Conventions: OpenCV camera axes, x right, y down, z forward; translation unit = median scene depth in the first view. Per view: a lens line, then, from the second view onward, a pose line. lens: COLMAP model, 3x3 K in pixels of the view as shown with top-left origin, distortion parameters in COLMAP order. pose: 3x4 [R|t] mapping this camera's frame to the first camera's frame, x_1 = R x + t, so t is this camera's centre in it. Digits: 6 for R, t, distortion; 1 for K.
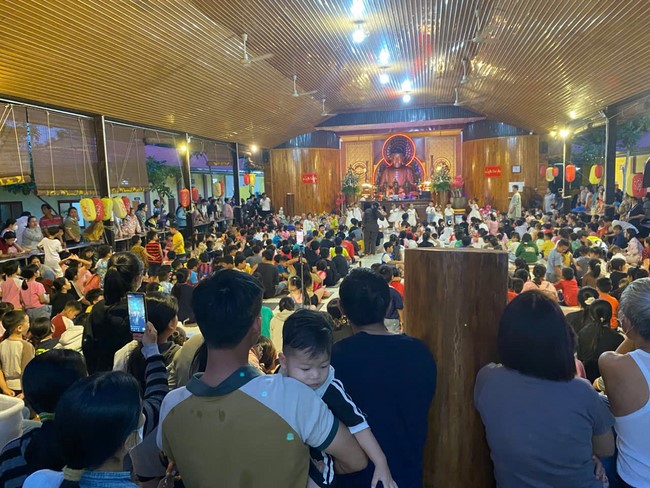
lens RADIAL K [[498.3, 0, 325.0], [0, 498.3, 244.0], [0, 0, 1]] dist [0.064602, -0.006388]
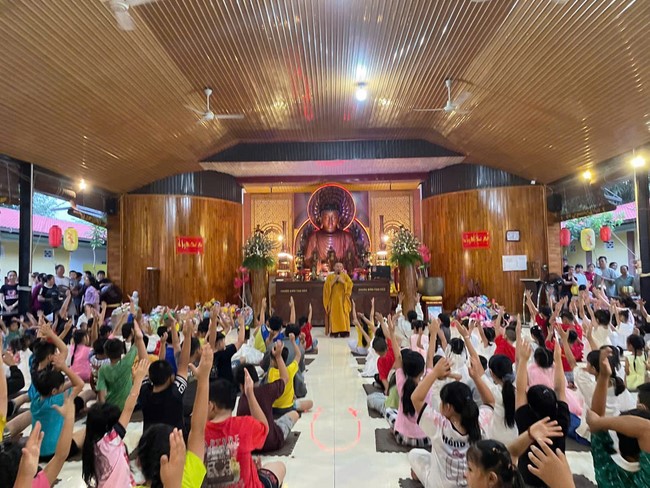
lens RADIAL K [[498.3, 0, 325.0], [0, 498.3, 244.0], [0, 0, 1]] dist [0.064602, -0.006388]
pose [[0.983023, 0.023472, 0.181973, 0.019681], [0.009599, 0.983846, -0.178758, -0.021486], [-0.183229, 0.177470, 0.966919, 0.376433]]
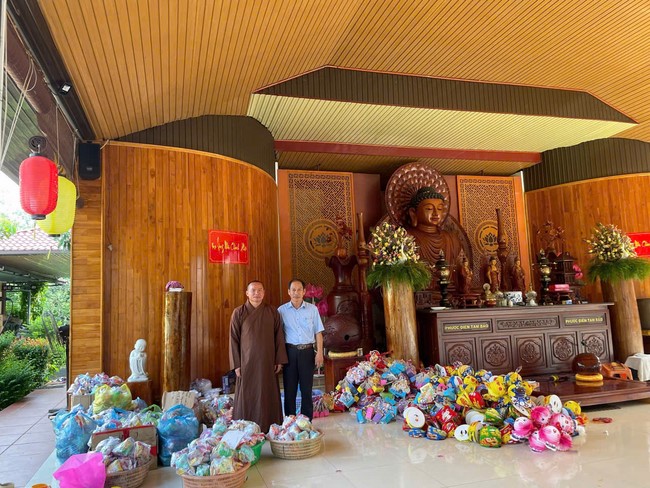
lens RADIAL K [[498.3, 0, 325.0], [0, 498.3, 244.0], [0, 0, 1]] dist [0.064602, -0.006388]
pose [[0.877126, 0.050768, 0.477569, -0.136609], [0.071468, 0.969527, -0.234328, -0.053973], [-0.474913, 0.239666, 0.846769, 0.703645]]
